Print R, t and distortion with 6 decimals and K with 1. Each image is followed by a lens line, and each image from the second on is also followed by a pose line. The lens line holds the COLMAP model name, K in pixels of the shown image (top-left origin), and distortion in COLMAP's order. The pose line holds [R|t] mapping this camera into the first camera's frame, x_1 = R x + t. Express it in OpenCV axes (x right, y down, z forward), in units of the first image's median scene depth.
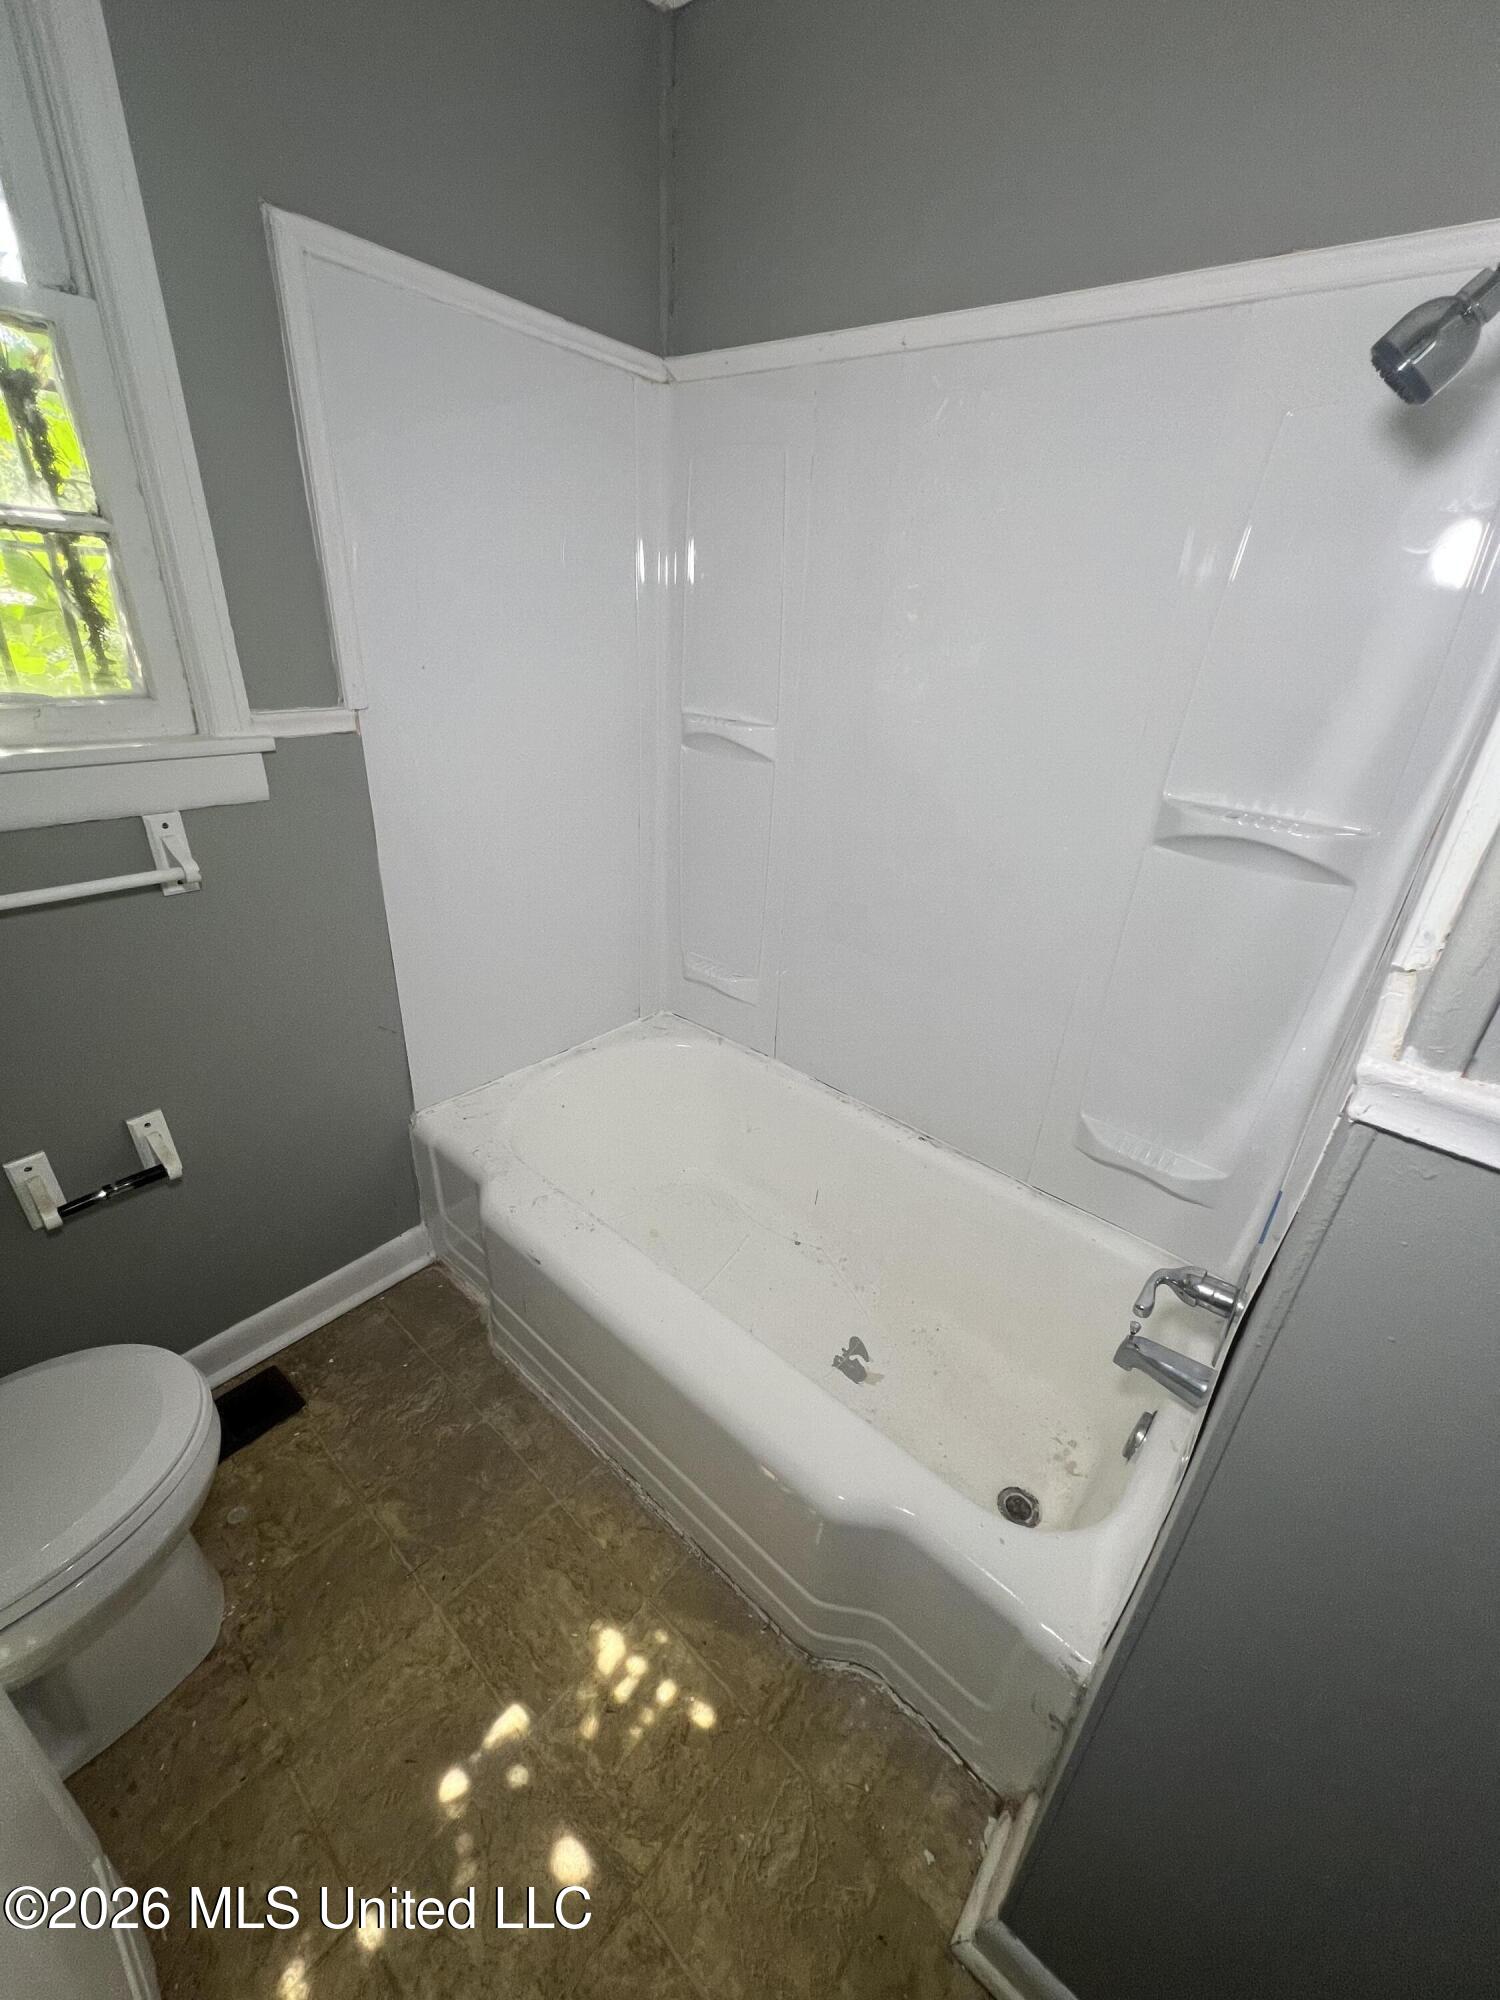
lens RADIAL K [[798.3, 0, 749.1], [0, 798.3, 995.3], [0, 0, 1]] dist [-0.000302, 0.000342]
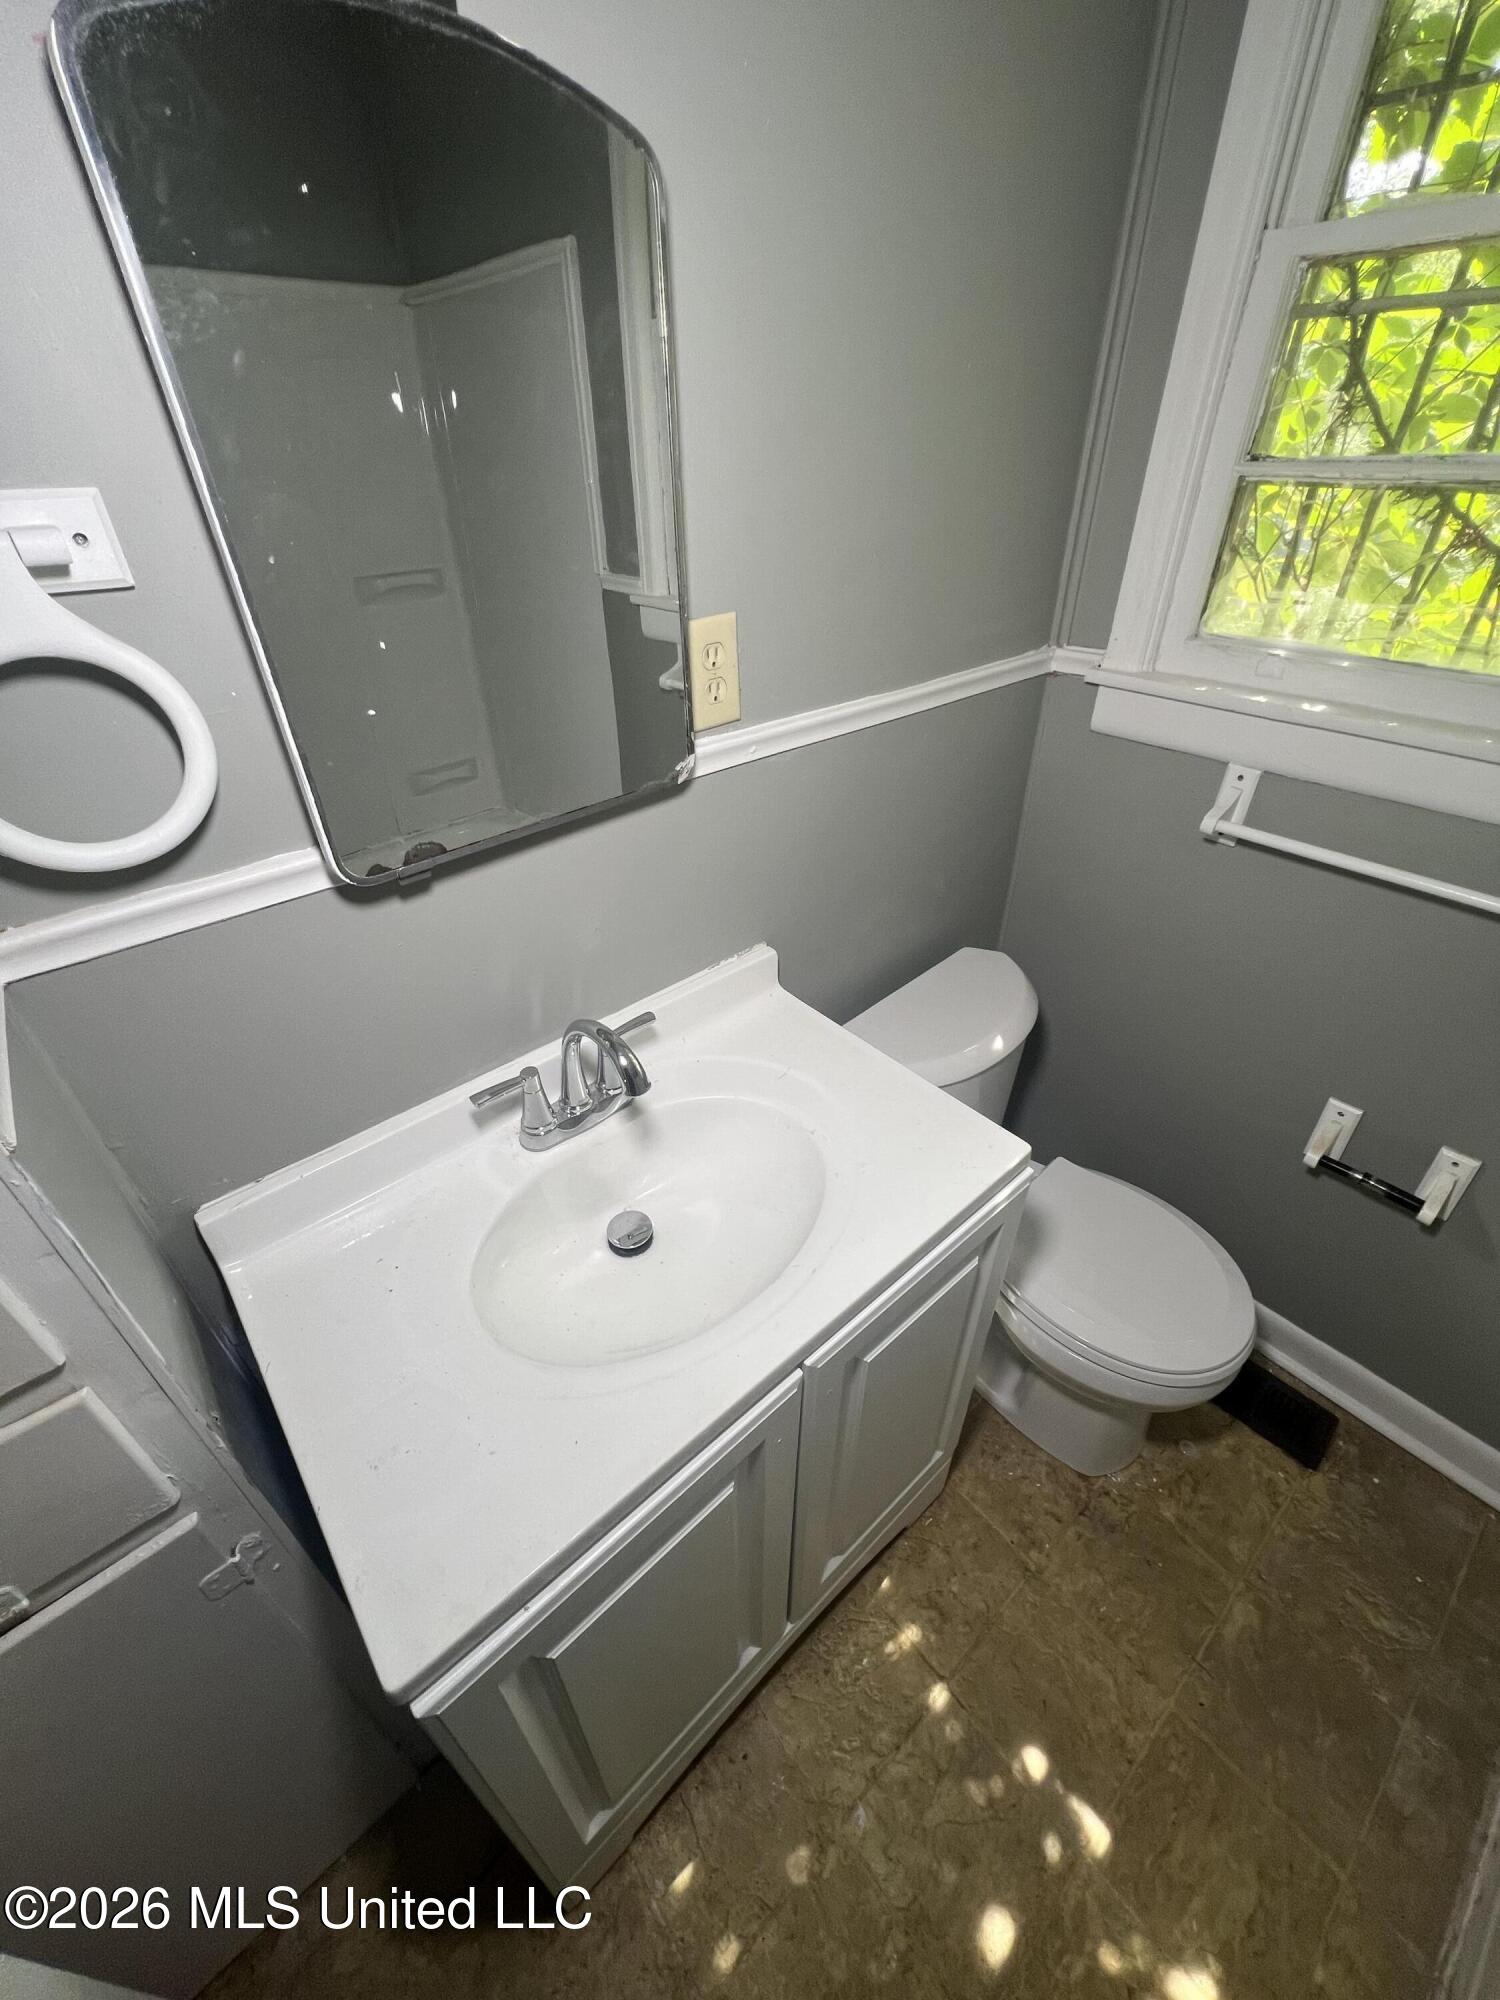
lens RADIAL K [[806.5, 0, 755.5], [0, 806.5, 991.1], [0, 0, 1]] dist [-0.002306, 0.000588]
pose [[-0.143748, 0.518421, -0.842957, 0.043109], [-0.420339, 0.739161, 0.526265, -0.143571], [0.895908, 0.429977, 0.111660, 0.095658]]
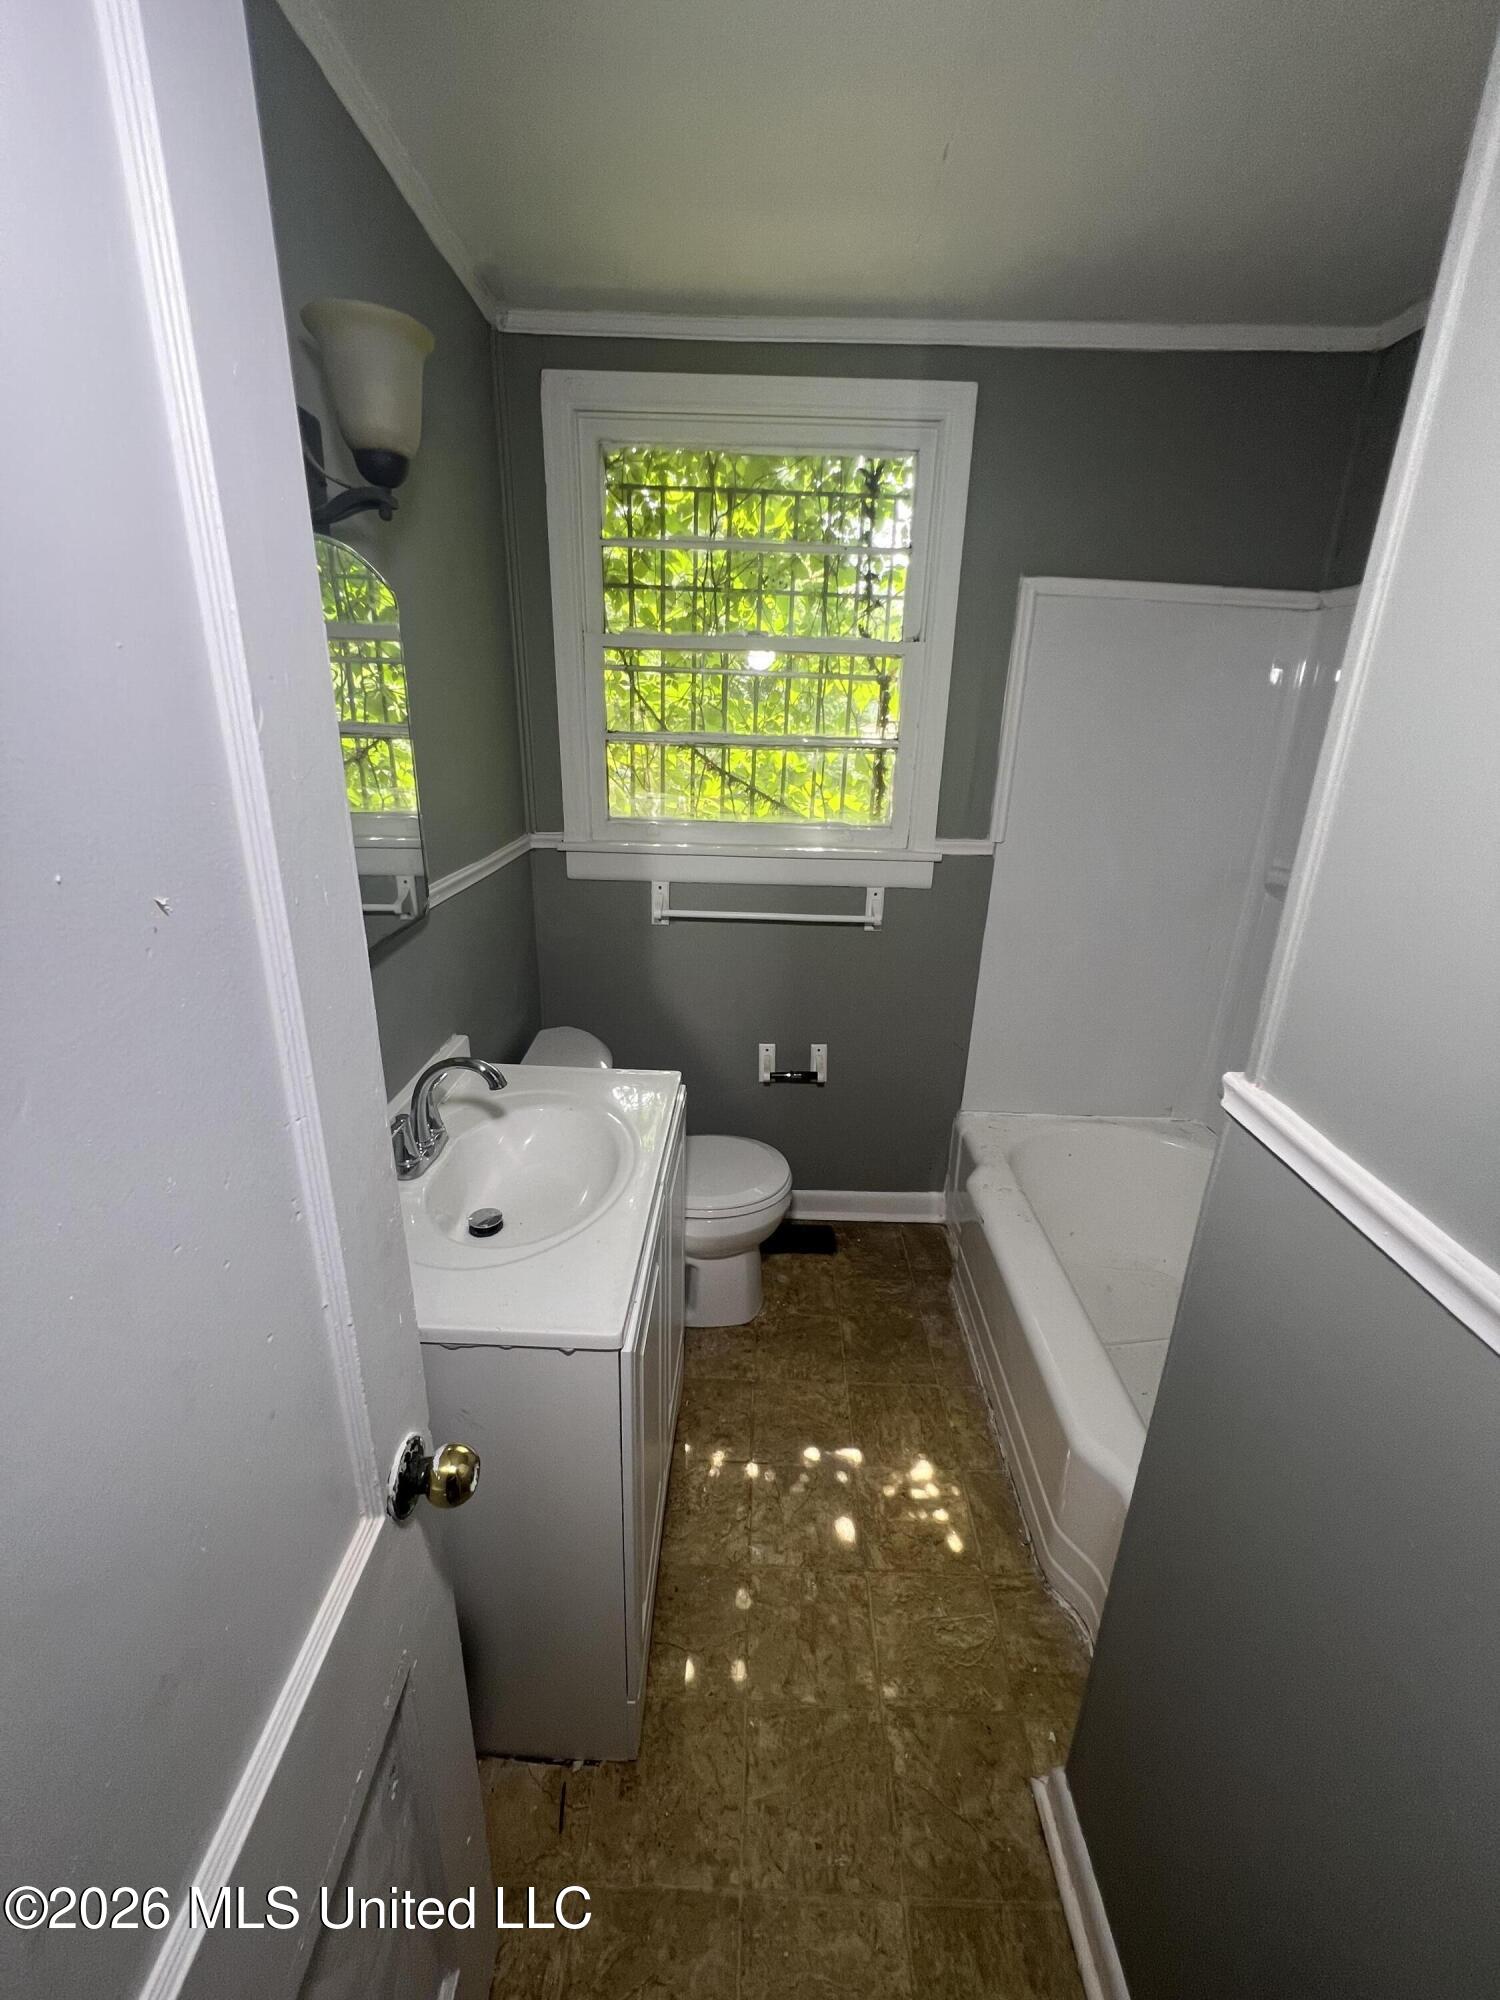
lens RADIAL K [[806.5, 0, 755.5], [0, 806.5, 991.1], [0, 0, 1]] dist [-0.002306, 0.000588]
pose [[0.642923, 0.219647, -0.733761, 0.498369], [-0.322309, 0.946634, 0.000962, 0.086257], [0.694814, 0.235879, 0.679407, -0.399134]]
